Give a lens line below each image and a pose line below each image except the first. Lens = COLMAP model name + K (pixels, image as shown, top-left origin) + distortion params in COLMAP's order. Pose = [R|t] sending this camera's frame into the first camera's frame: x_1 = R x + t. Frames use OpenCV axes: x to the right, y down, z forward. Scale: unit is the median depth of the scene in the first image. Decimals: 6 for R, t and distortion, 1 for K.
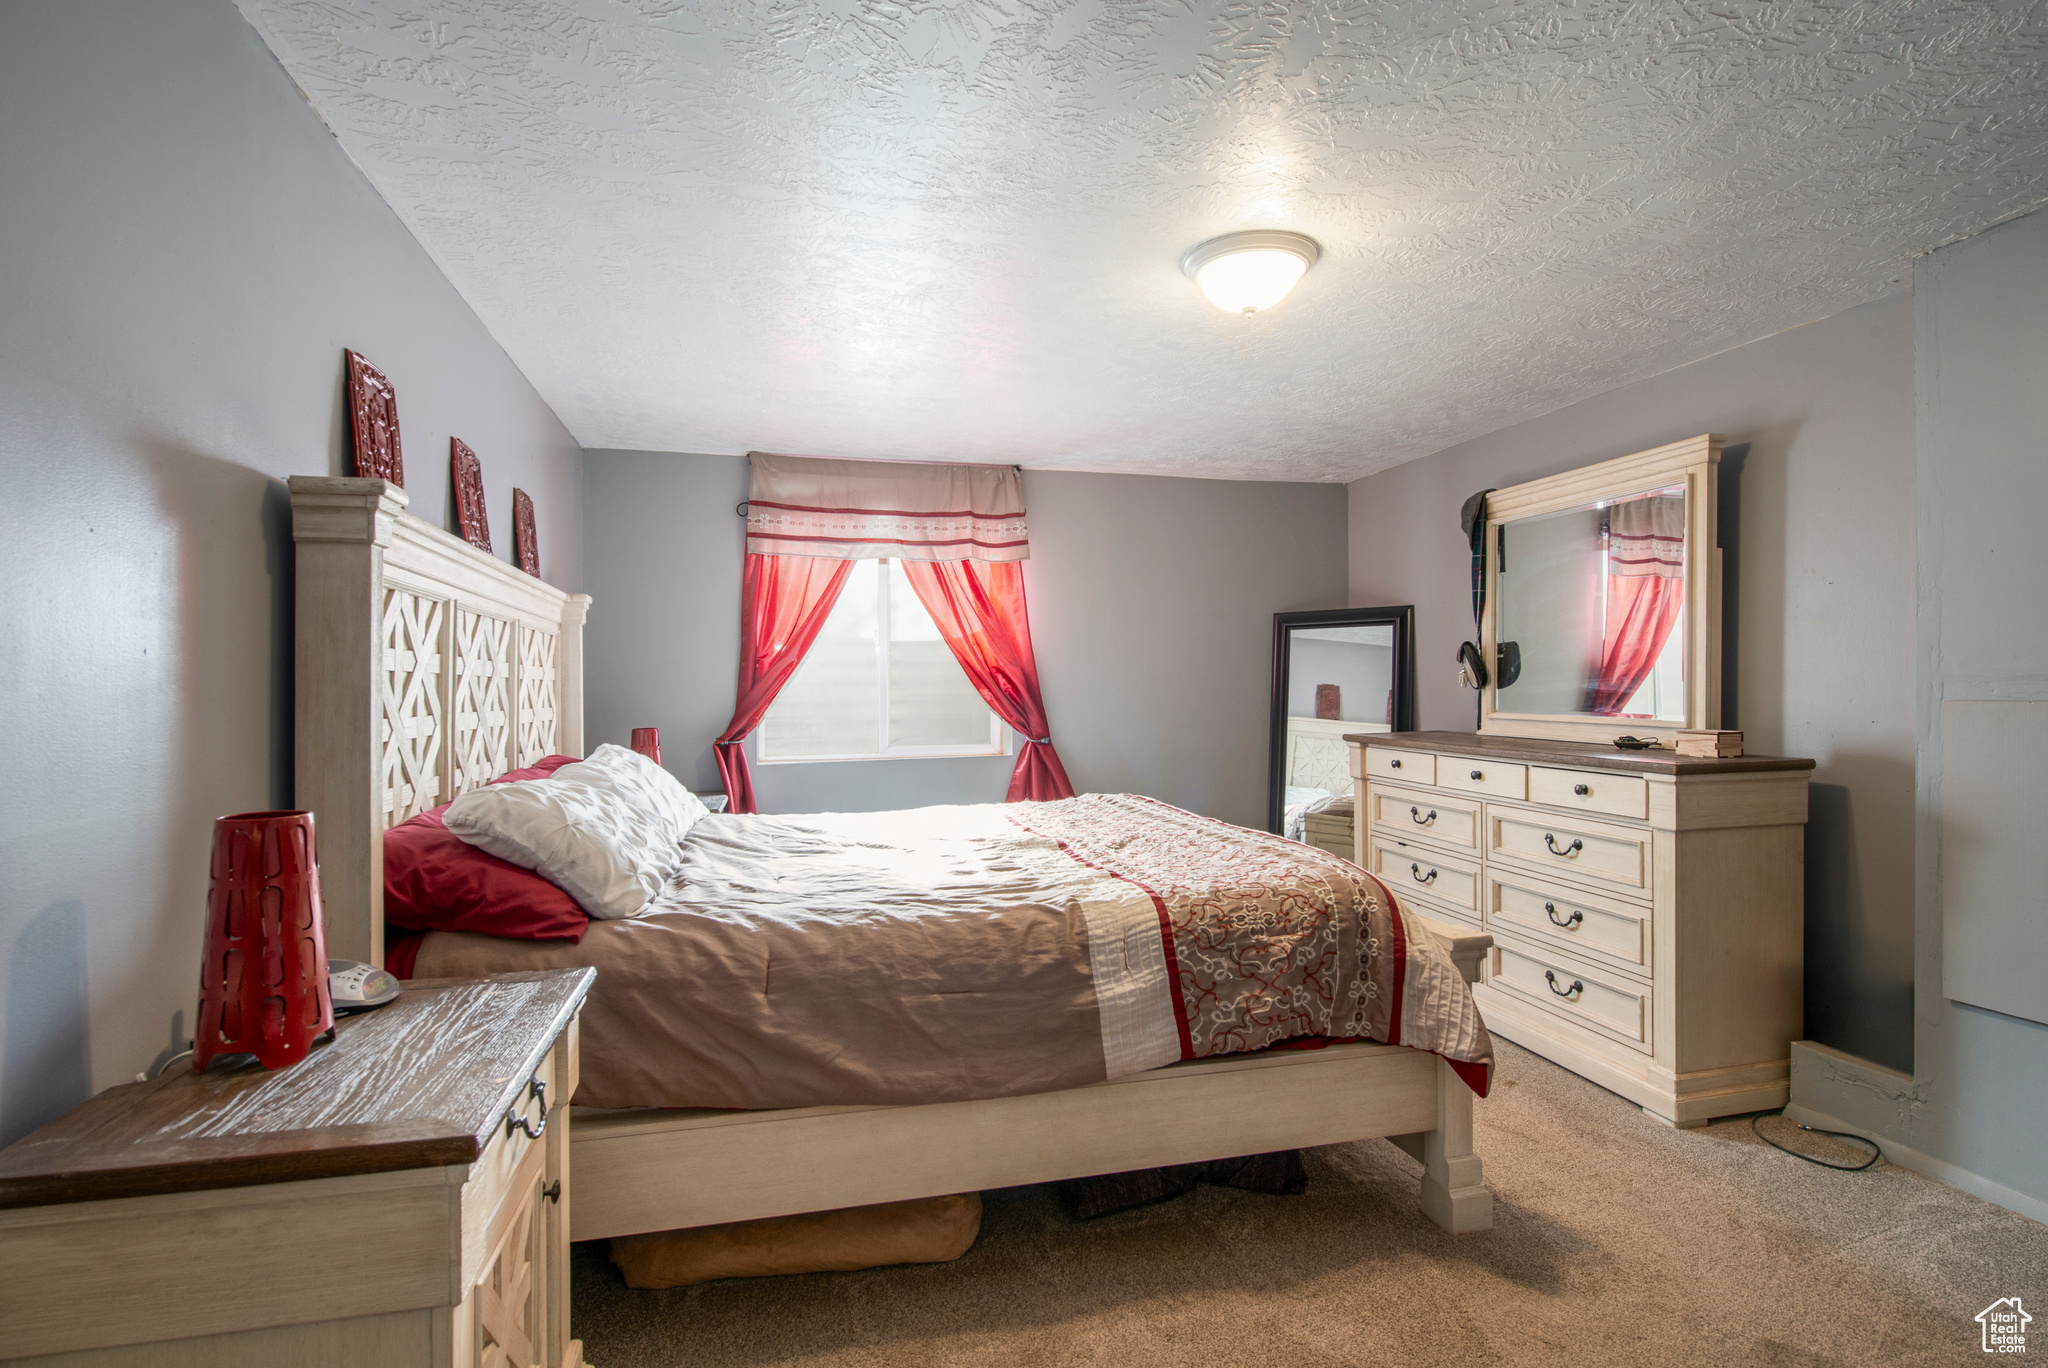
lens RADIAL K [[976.5, 0, 1018.0], [0, 976.5, 692.7], [0, 0, 1]] dist [-0.003483, 0.000189]
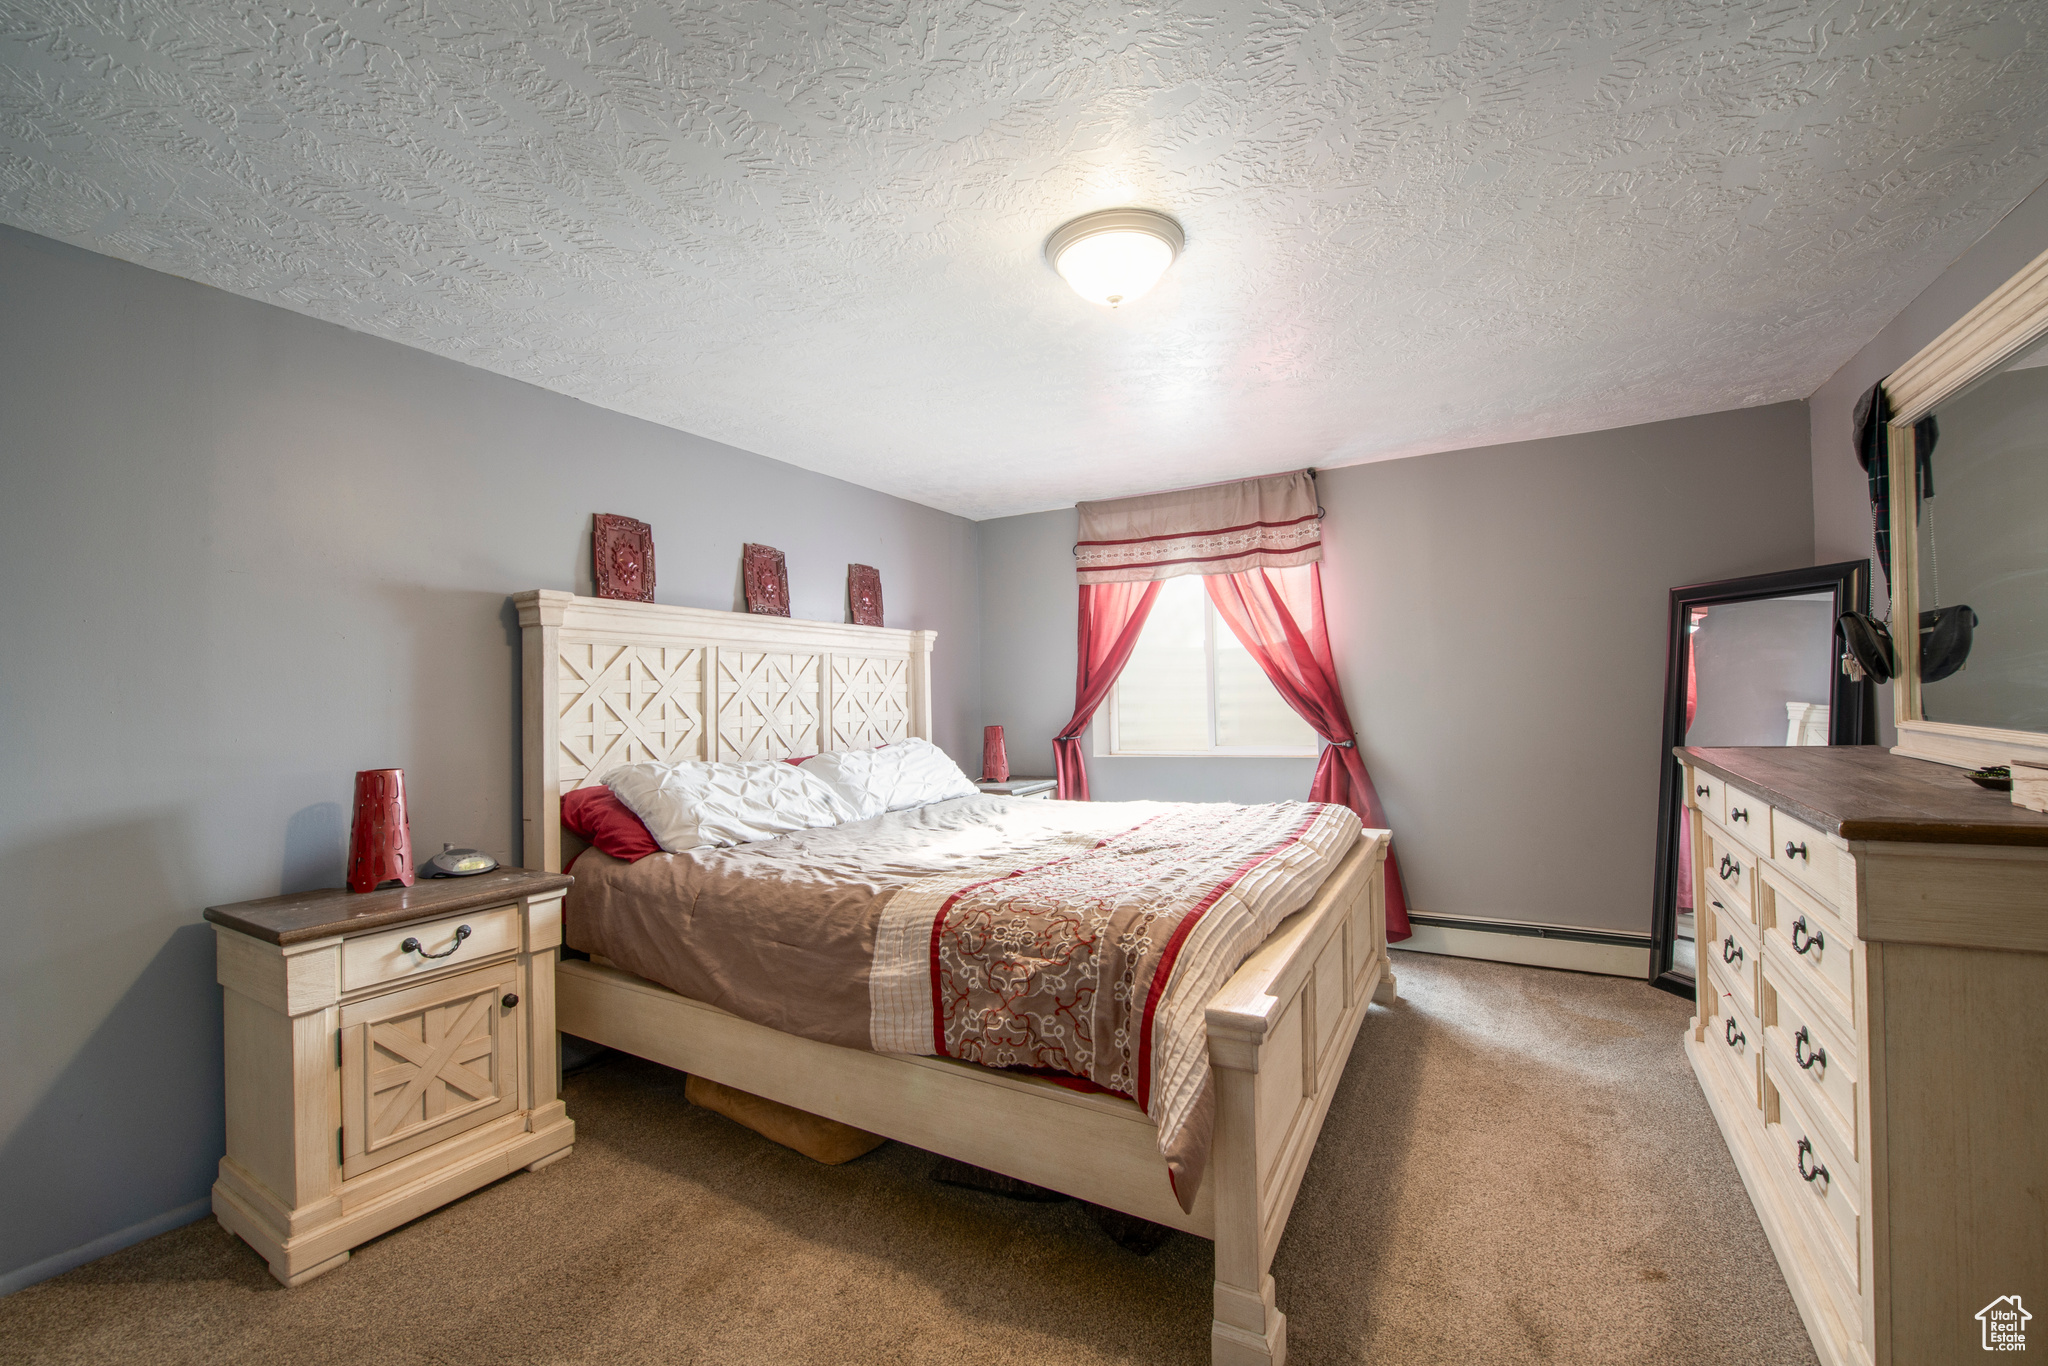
lens RADIAL K [[833.2, 0, 1024.0], [0, 833.2, 679.6], [0, 0, 1]] dist [-0.017854, -0.000208]
pose [[0.717842, -0.024029, -0.695791, 0.832124], [0.013837, 0.999699, -0.020249, -0.006183], [0.696068, 0.004907, 0.717959, 0.408527]]
